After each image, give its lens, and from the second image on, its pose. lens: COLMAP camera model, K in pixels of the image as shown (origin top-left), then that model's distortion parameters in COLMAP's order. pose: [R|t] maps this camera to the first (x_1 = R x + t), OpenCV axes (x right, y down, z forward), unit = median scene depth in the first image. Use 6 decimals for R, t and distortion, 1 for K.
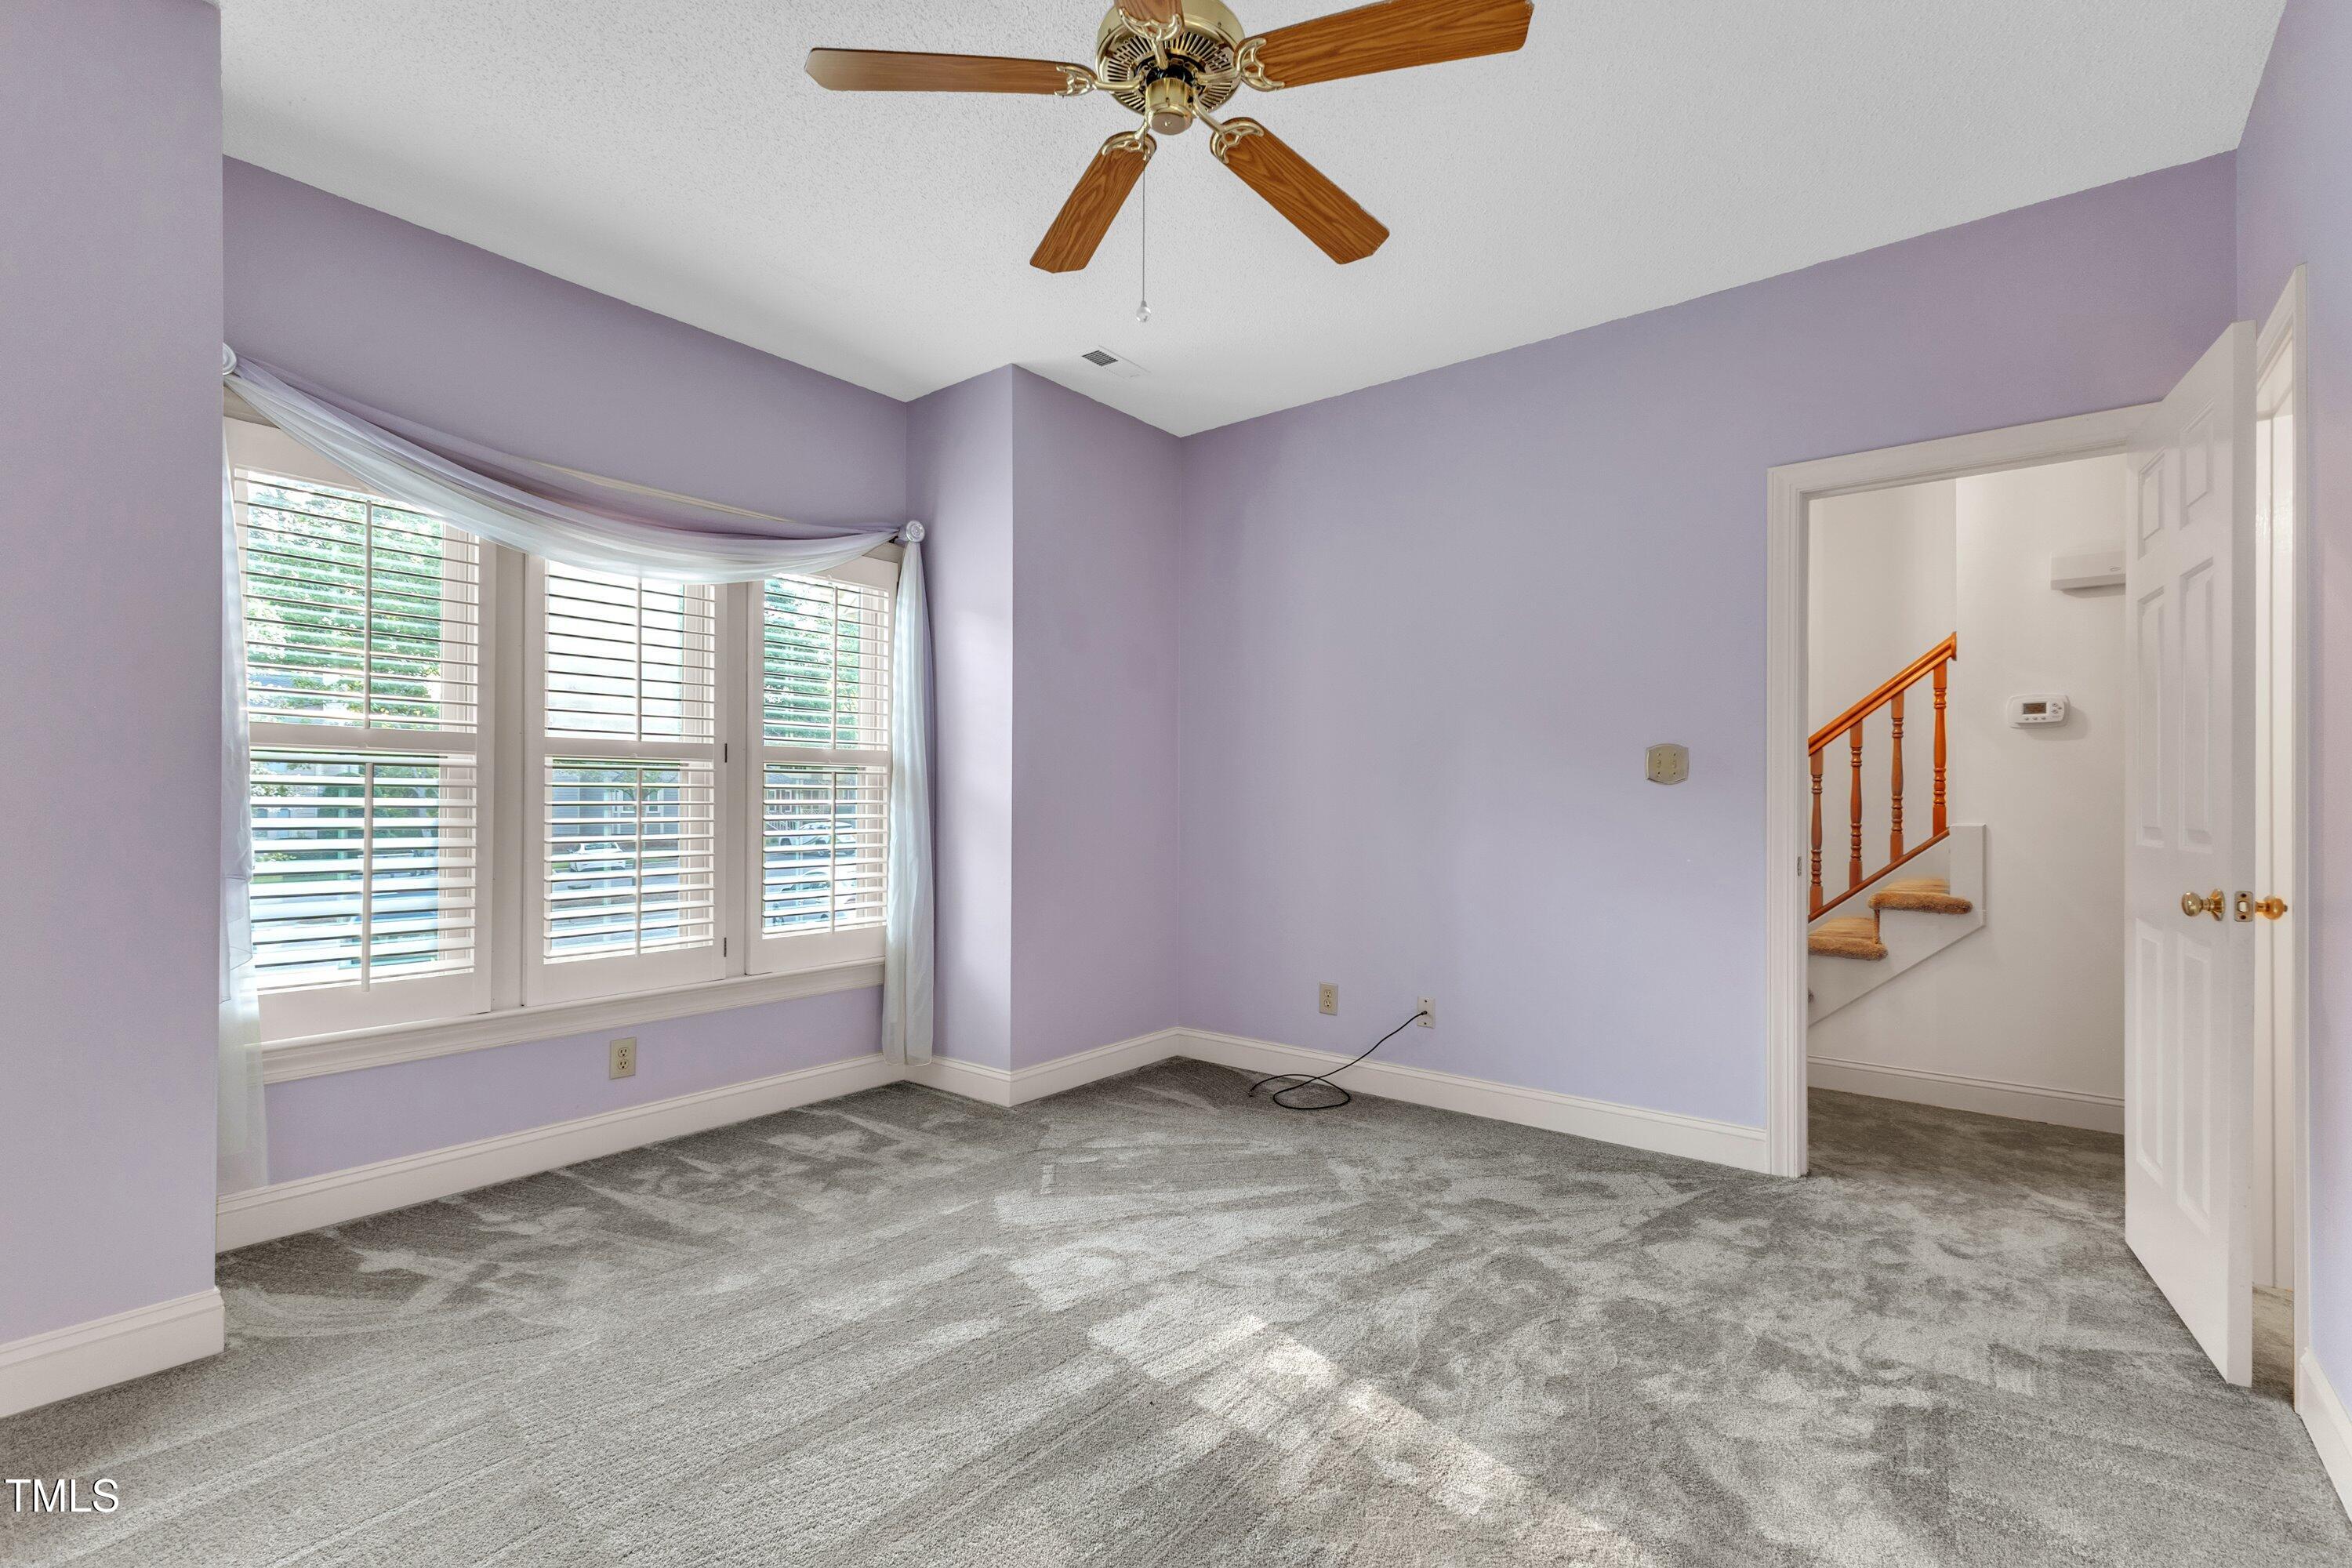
lens RADIAL K [[1046.3, 0, 1180.3], [0, 1046.3, 788.5], [0, 0, 1]] dist [0.014312, 0.000898]
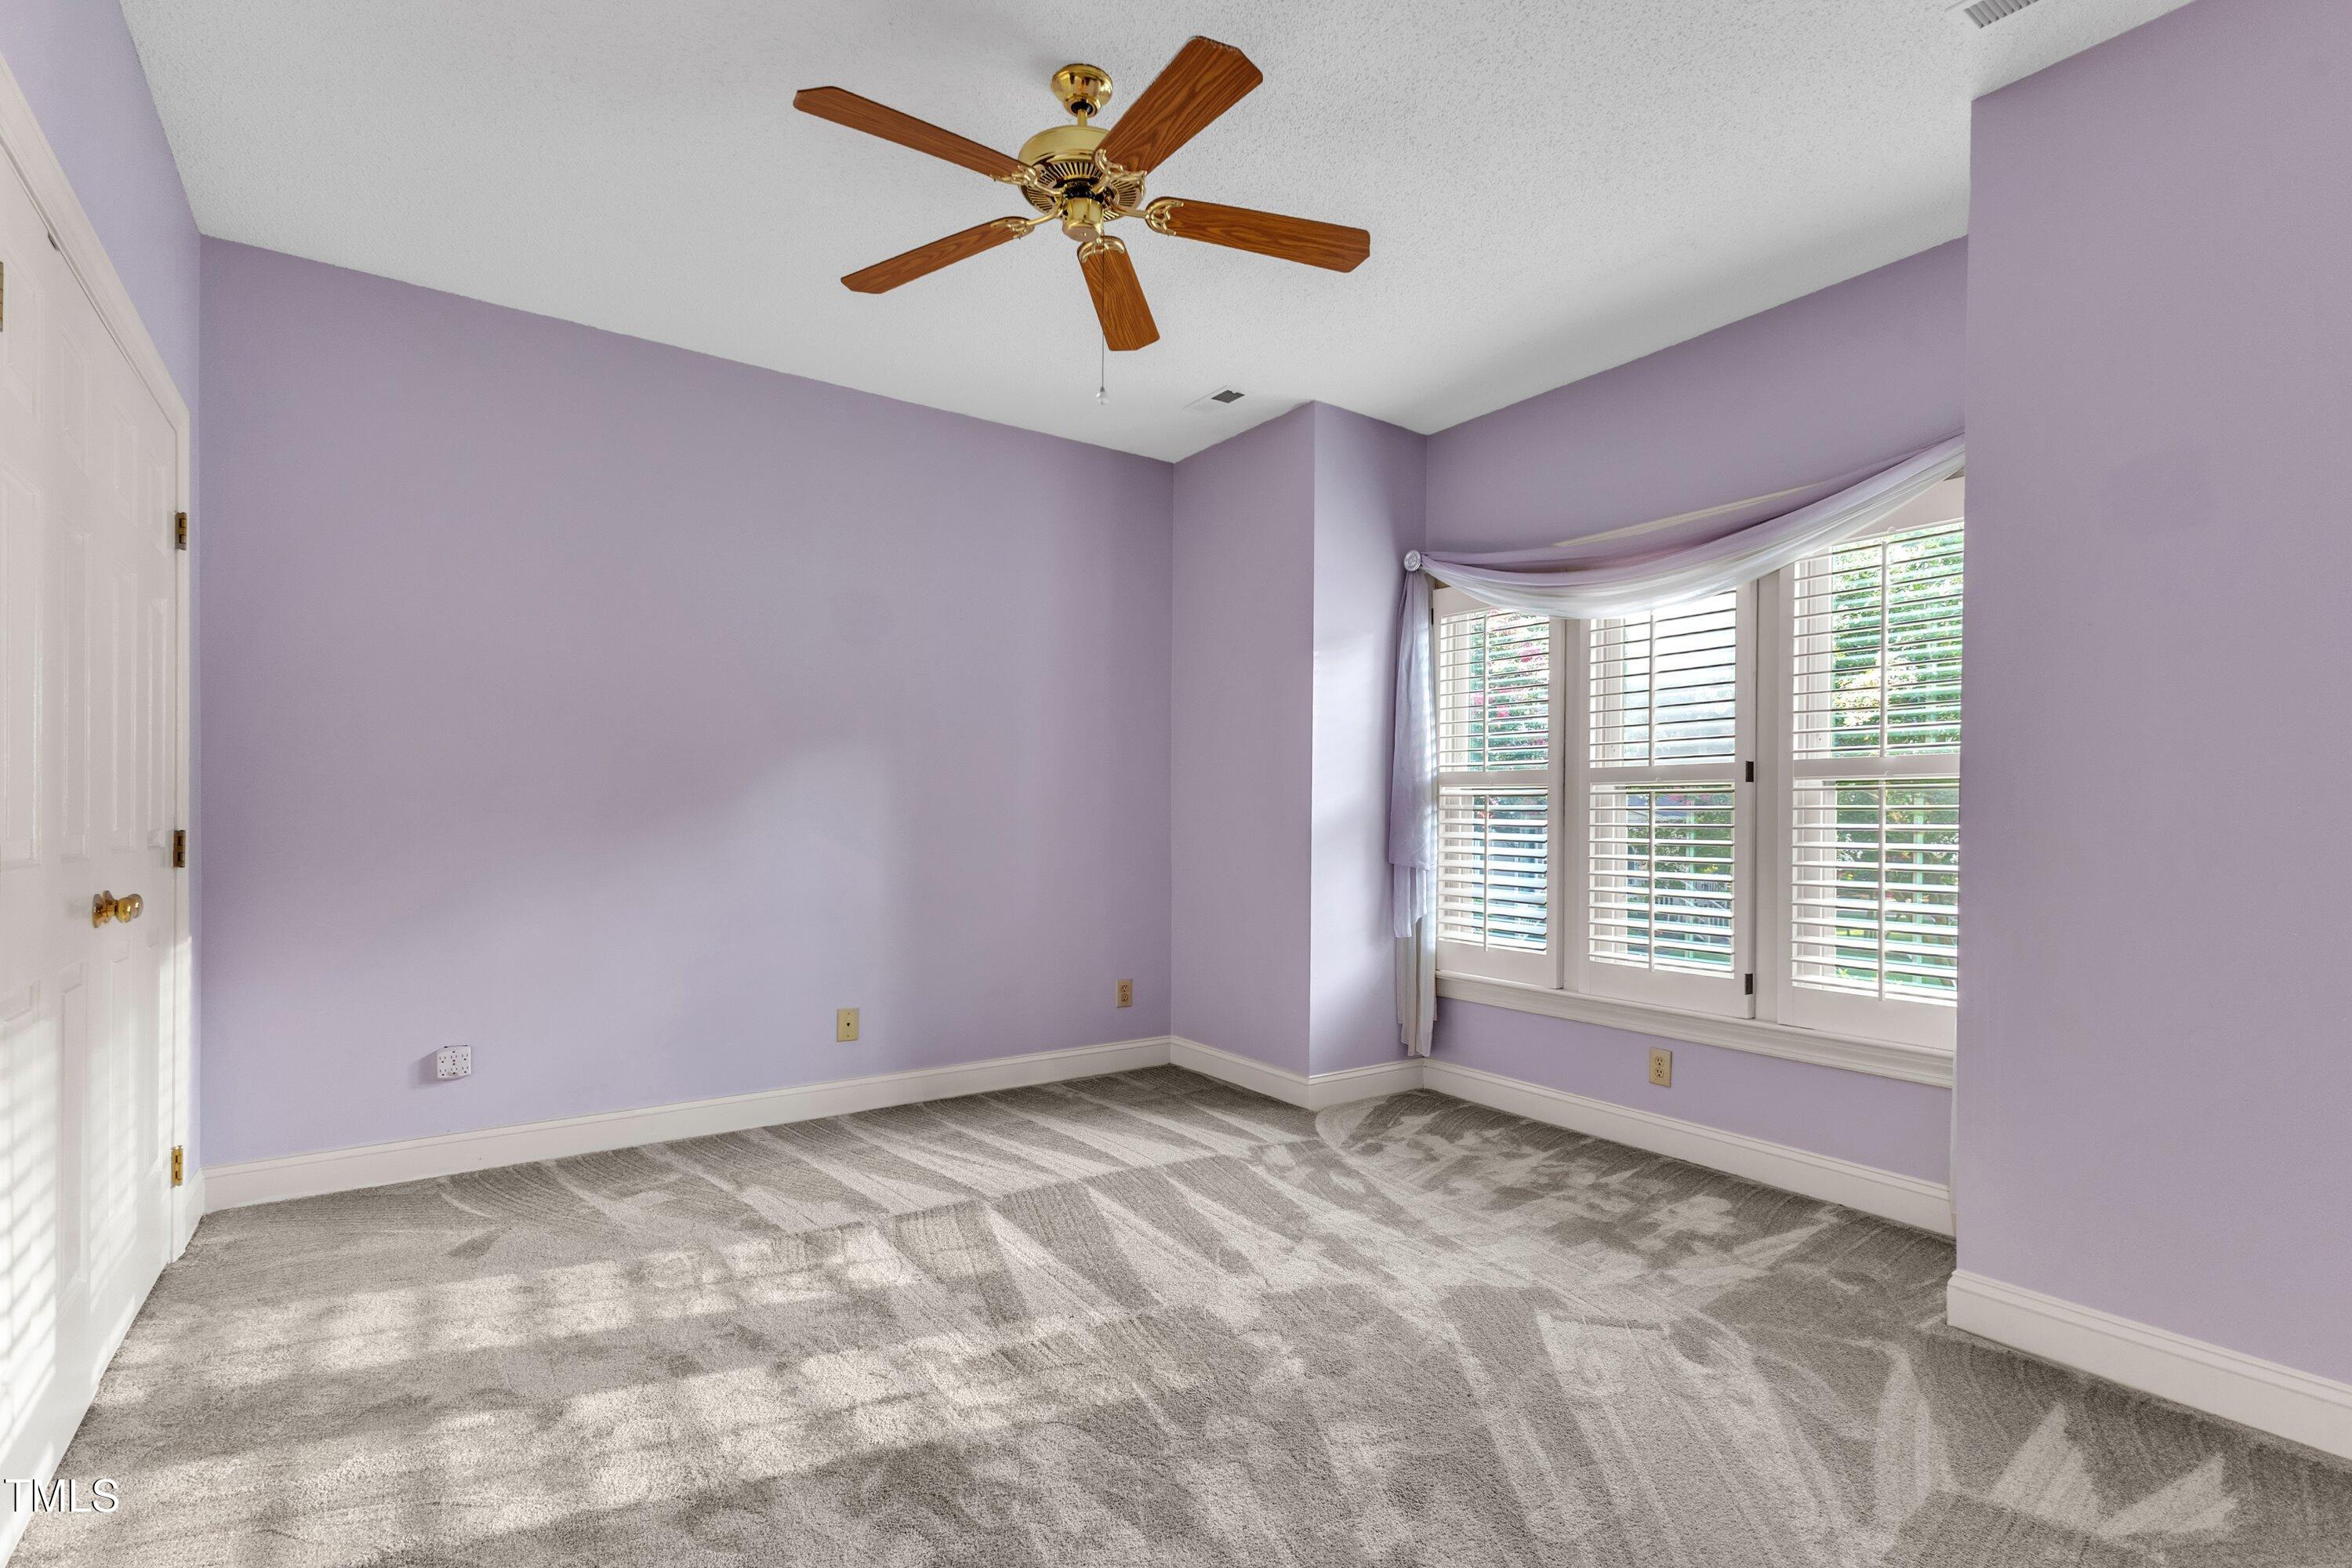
lens RADIAL K [[1051.4, 0, 1175.2], [0, 1051.4, 804.0], [0, 0, 1]] dist [0.002454, 0.000273]
pose [[-0.270202, -0.016284, -0.962666, 0.620894], [-0.002790, 0.999866, -0.016130, 0.011239], [0.962800, -0.001673, -0.270211, 0.817377]]
